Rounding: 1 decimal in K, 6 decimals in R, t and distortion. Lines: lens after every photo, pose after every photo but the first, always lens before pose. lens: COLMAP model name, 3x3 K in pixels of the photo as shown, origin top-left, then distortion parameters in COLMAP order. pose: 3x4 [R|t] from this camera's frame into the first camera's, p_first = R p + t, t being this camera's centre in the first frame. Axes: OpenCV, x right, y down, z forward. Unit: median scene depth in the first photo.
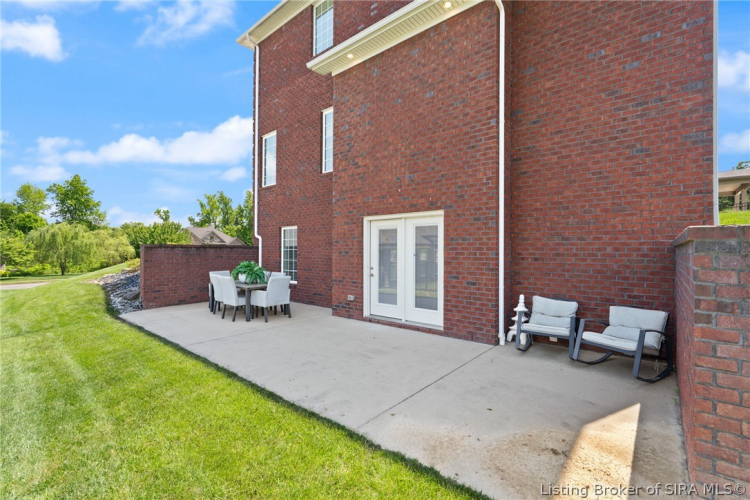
lens RADIAL K [[335.8, 0, 377.5], [0, 335.8, 249.5], [0, 0, 1]] dist [0.001036, -0.000193]
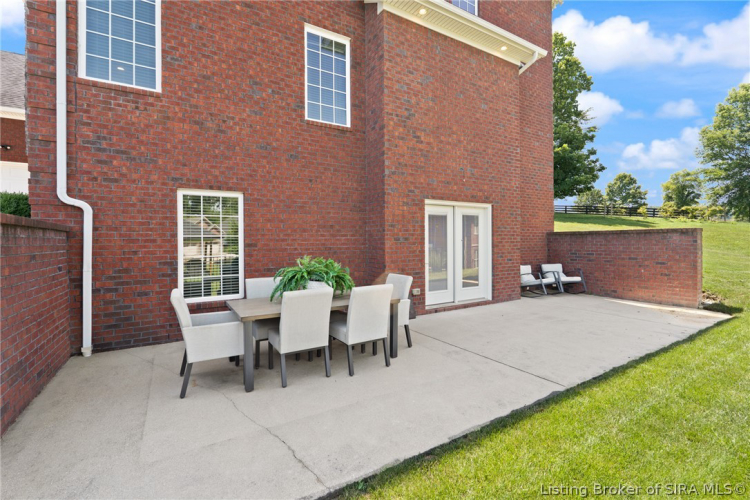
lens RADIAL K [[335.8, 0, 377.4], [0, 335.8, 242.8], [0, 0, 1]] dist [0.001036, -0.000193]
pose [[0.309026, -0.008578, 0.951015, -1.004266], [0.007793, 0.999949, 0.006487, 0.013961], [-0.951022, 0.005407, 0.309077, 0.898489]]
